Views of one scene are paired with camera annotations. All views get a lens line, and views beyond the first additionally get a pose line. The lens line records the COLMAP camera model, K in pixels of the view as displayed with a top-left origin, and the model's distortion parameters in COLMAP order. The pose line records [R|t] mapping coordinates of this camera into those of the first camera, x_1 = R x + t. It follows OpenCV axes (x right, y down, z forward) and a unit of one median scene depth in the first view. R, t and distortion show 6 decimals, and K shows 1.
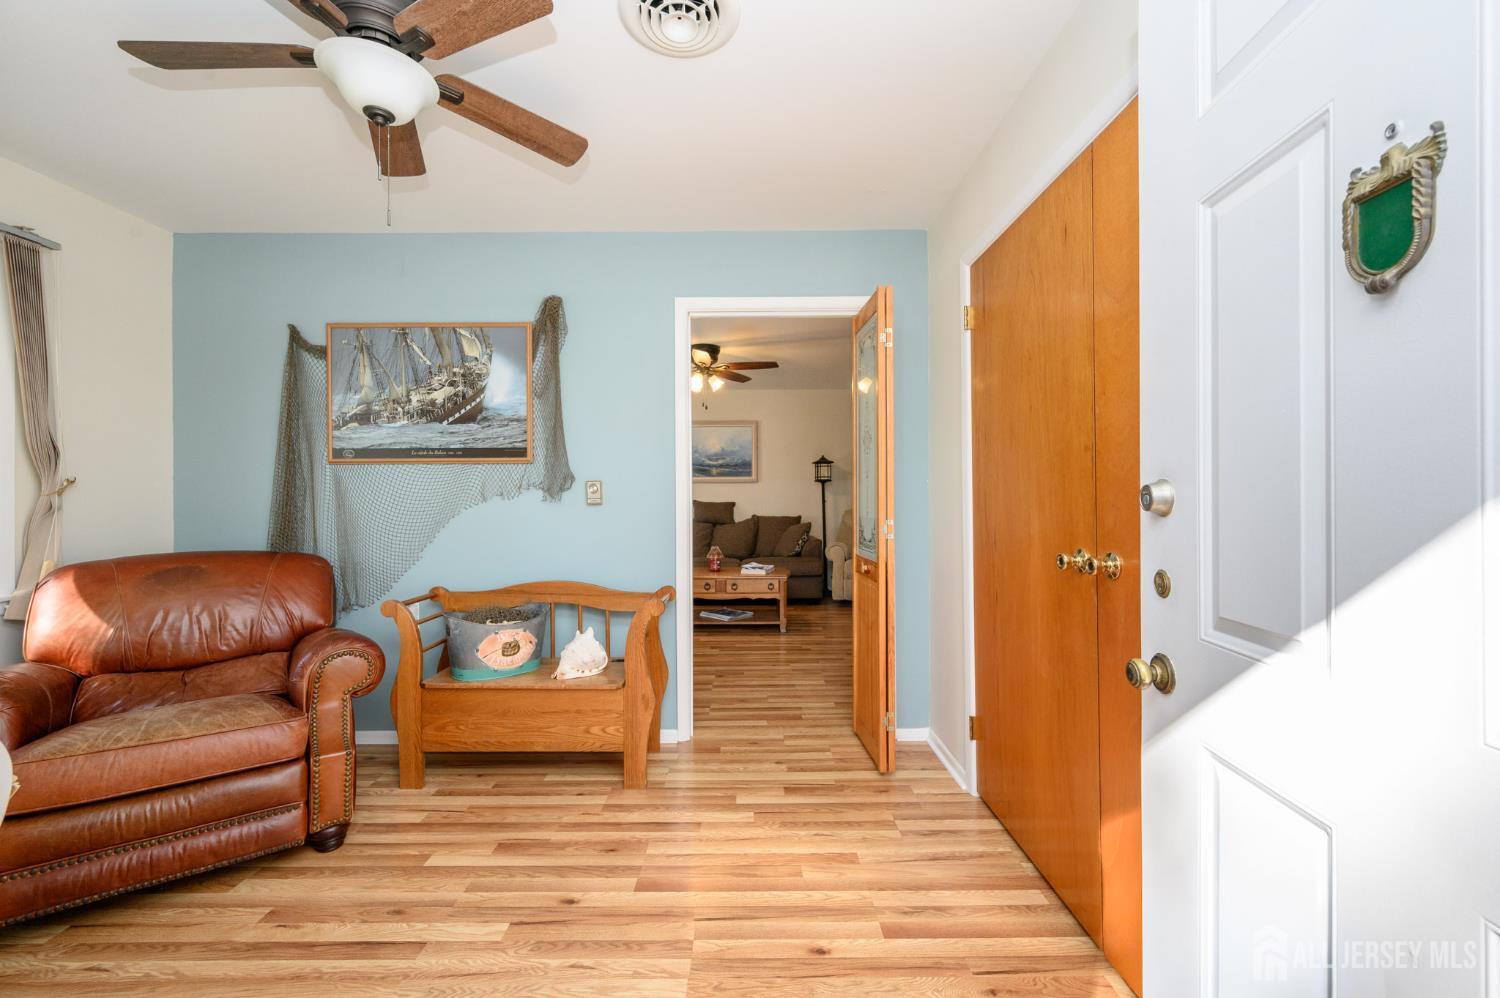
lens RADIAL K [[588.5, 0, 746.0], [0, 588.5, 498.7], [0, 0, 1]] dist [-0.000970, 0.000019]
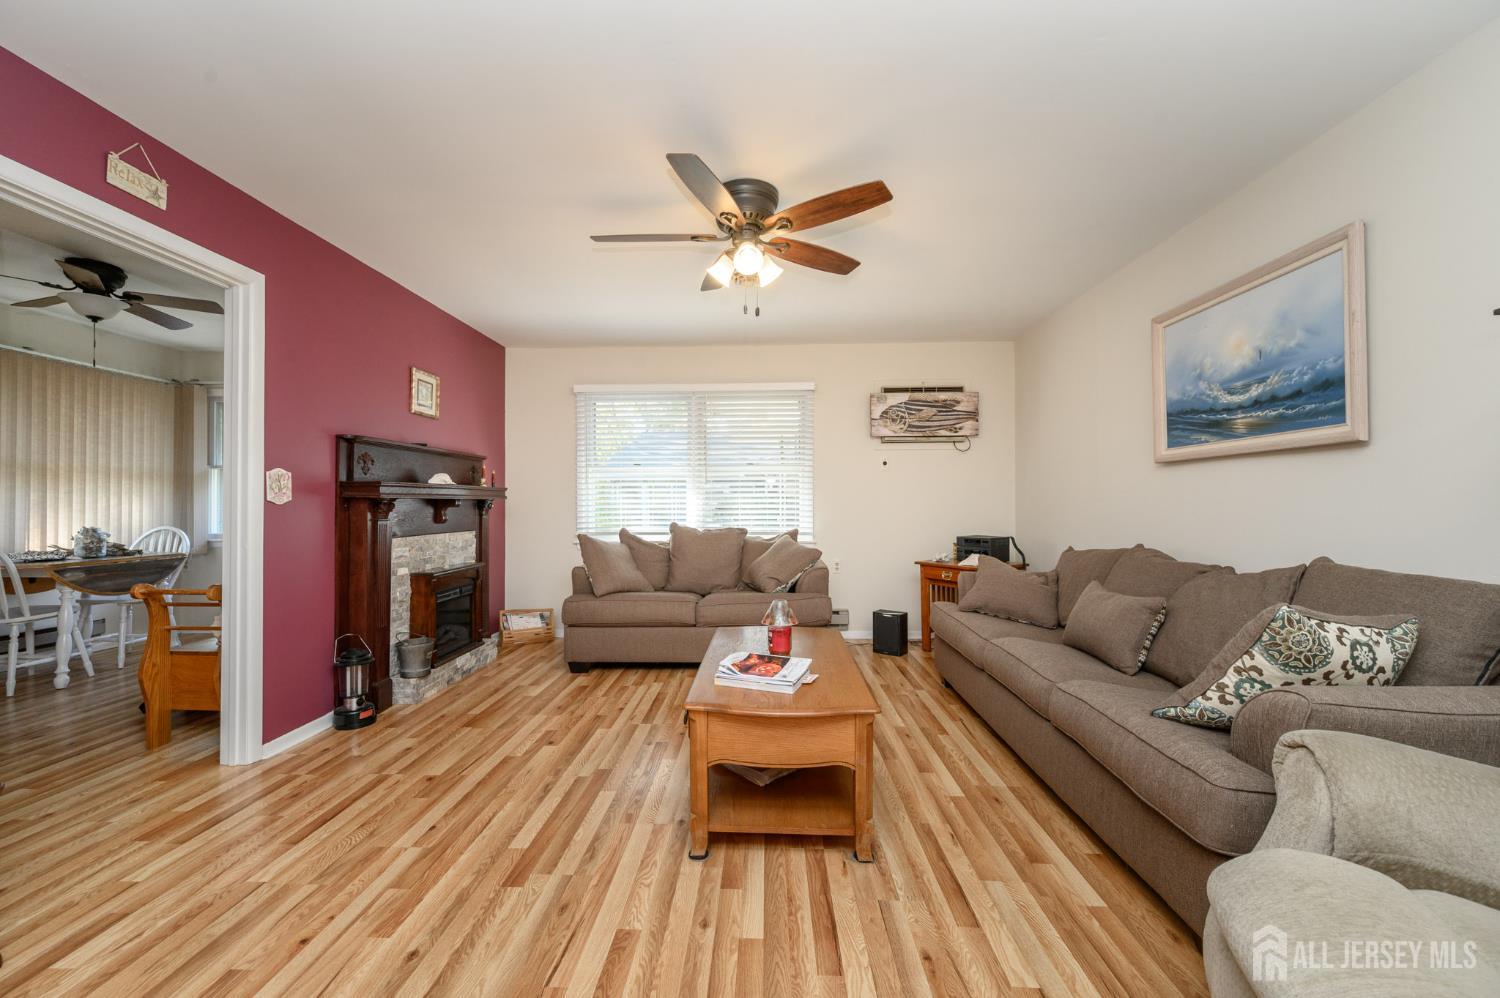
lens RADIAL K [[588.5, 0, 746.0], [0, 588.5, 498.7], [0, 0, 1]] dist [-0.000970, 0.000019]
pose [[-0.037284, -0.004475, -0.999295, 0.317592], [-0.000480, 0.999990, -0.004461, 0.000499], [0.999305, 0.000313, -0.037285, 0.748633]]
